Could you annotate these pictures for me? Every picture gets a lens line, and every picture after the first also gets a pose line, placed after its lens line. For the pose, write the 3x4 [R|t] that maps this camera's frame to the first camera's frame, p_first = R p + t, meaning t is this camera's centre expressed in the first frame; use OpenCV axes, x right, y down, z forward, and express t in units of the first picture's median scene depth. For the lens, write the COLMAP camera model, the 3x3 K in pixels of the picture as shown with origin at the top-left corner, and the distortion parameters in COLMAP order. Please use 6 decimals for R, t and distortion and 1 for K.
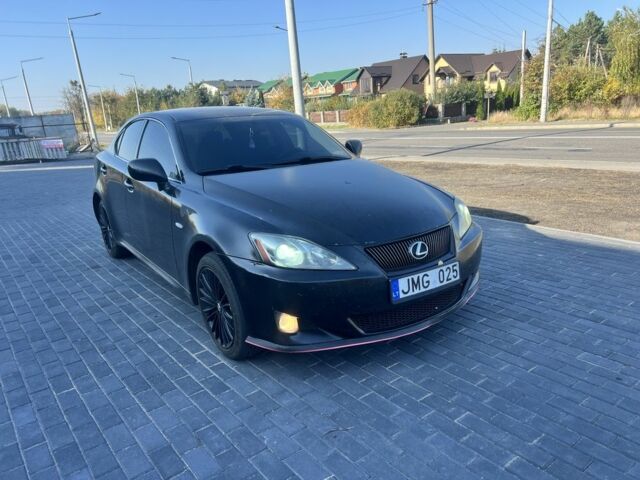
lens RADIAL K [[485.9, 0, 323.8], [0, 485.9, 240.7], [0, 0, 1]] dist [0.029321, -0.034101]
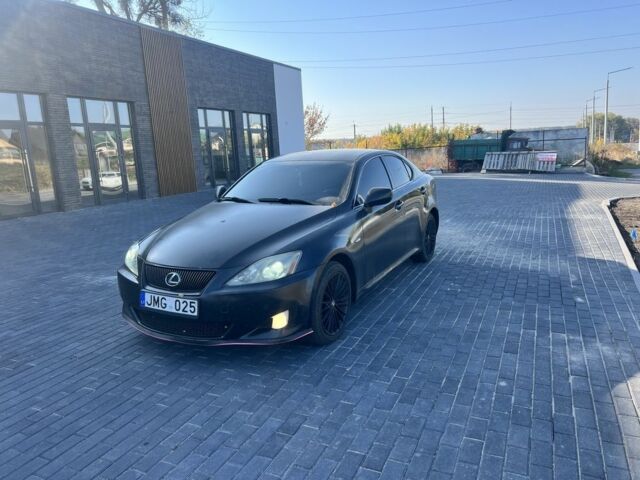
lens RADIAL K [[485.9, 0, 318.2], [0, 485.9, 234.7], [0, 0, 1]] dist [0.029321, -0.034101]
pose [[0.451395, 0.192525, -0.871307, 0.152849], [-0.214575, 0.971215, 0.103436, -0.032363], [0.866141, 0.140270, 0.479713, 0.072700]]
